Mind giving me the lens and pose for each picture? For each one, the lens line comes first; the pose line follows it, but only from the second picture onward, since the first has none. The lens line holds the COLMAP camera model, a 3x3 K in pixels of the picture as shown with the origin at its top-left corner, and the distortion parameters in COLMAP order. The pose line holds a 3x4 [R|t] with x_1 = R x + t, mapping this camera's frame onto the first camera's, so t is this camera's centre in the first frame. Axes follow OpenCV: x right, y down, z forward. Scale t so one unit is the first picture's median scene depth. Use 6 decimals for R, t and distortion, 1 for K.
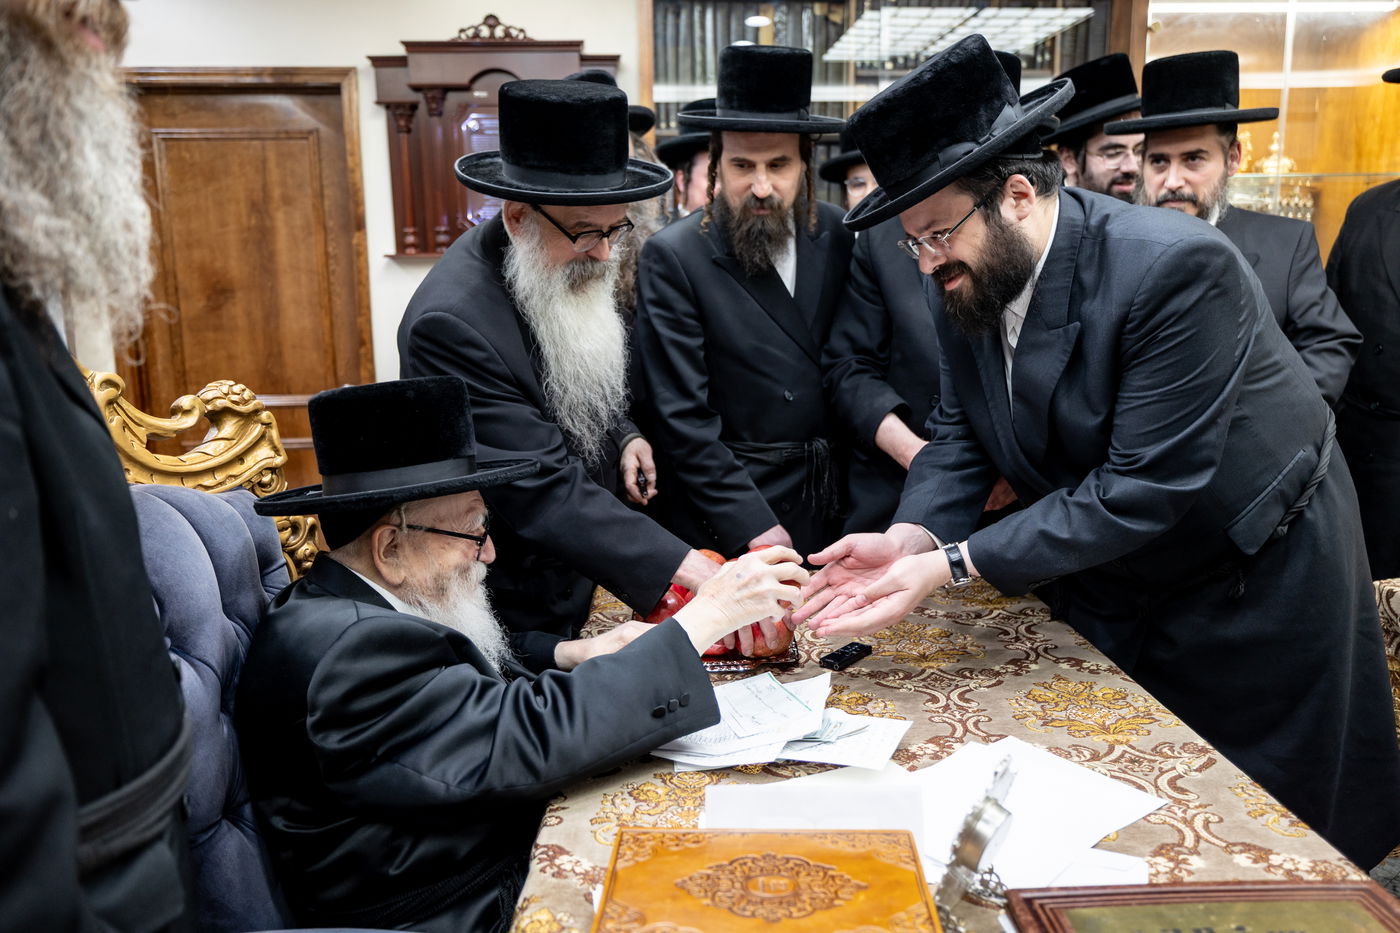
lens RADIAL K [[1014.0, 0, 701.6], [0, 1014.0, 447.4], [0, 0, 1]] dist [0.002813, -0.000901]
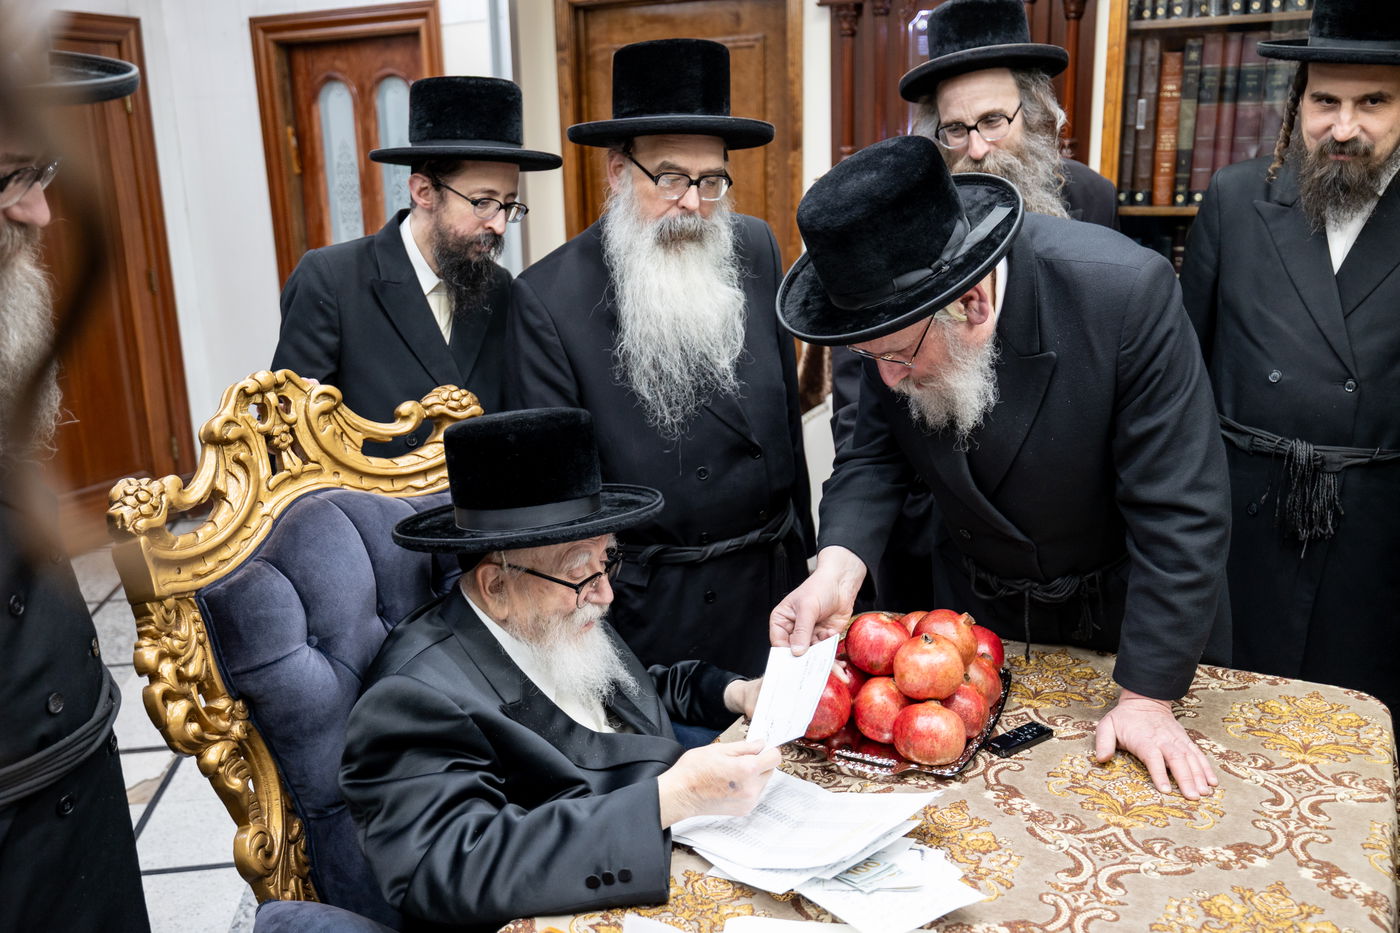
lens RADIAL K [[1199.9, 0, 699.8], [0, 1199.9, 462.7], [0, 0, 1]] dist [0.000594, 0.008338]
pose [[0.860979, 0.123484, -0.493423, 0.380044], [-0.072338, 0.989949, 0.121522, -0.156779], [0.503470, -0.068935, 0.861259, 0.049018]]
